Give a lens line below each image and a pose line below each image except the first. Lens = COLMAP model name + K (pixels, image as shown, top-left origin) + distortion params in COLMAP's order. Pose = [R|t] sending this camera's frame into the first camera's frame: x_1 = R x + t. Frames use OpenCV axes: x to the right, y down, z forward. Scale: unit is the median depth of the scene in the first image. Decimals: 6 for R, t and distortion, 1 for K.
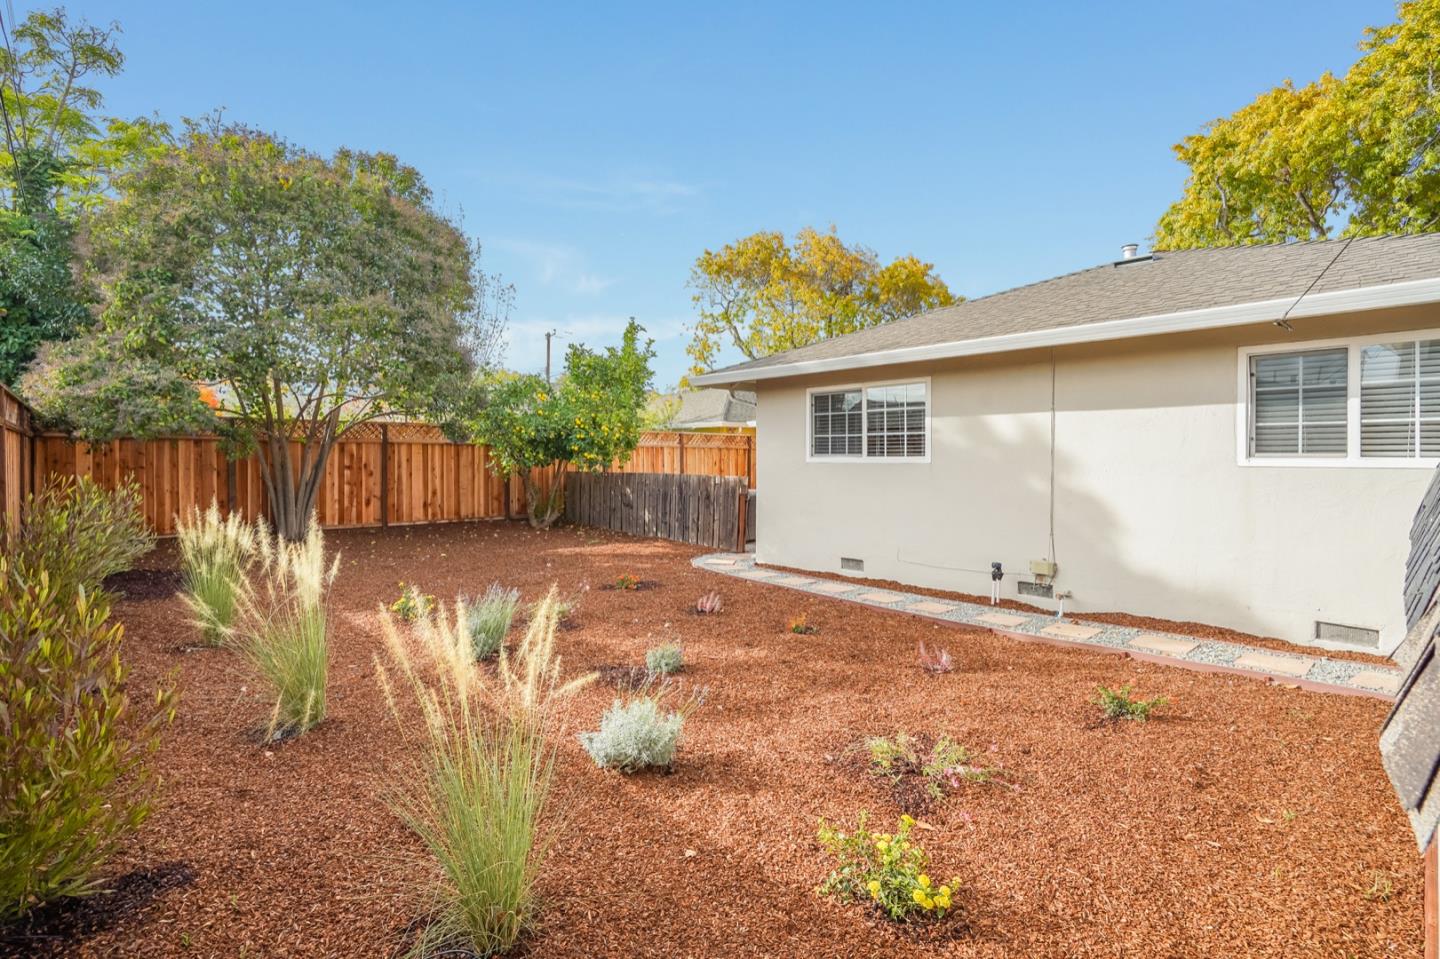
lens RADIAL K [[671.6, 0, 729.4], [0, 671.6, 468.0], [0, 0, 1]] dist [-0.001663, 0.000306]
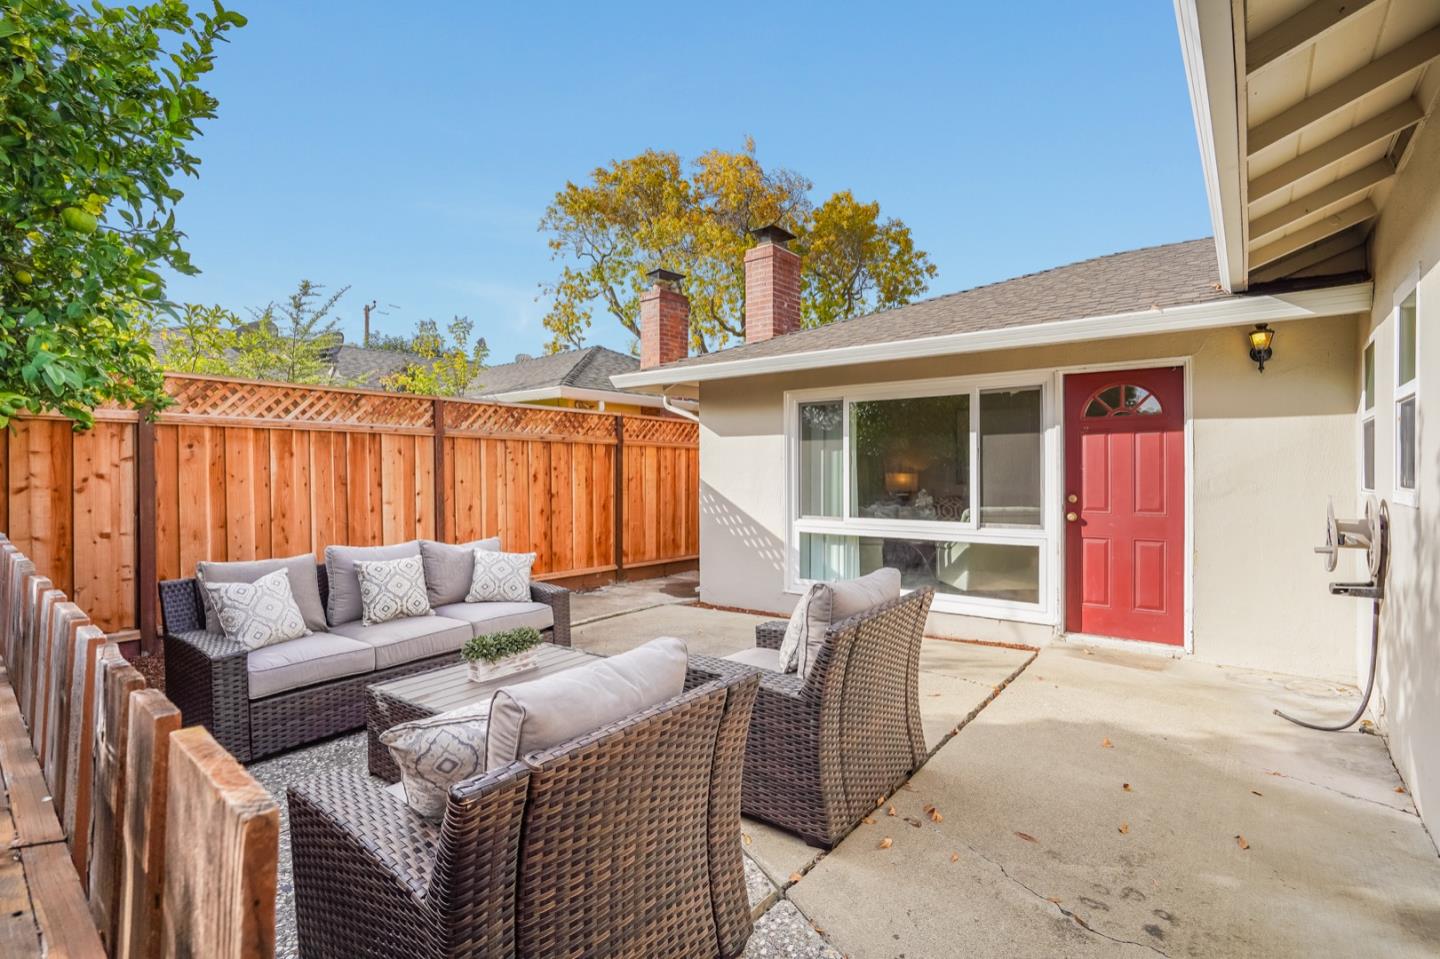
lens RADIAL K [[671.6, 0, 729.4], [0, 671.6, 468.0], [0, 0, 1]] dist [-0.001663, 0.000306]
pose [[0.986088, 0.000010, 0.166225, 0.013929], [0.003619, 0.999762, -0.021531, -0.001699], [-0.166186, 0.021833, 0.985853, 0.278241]]
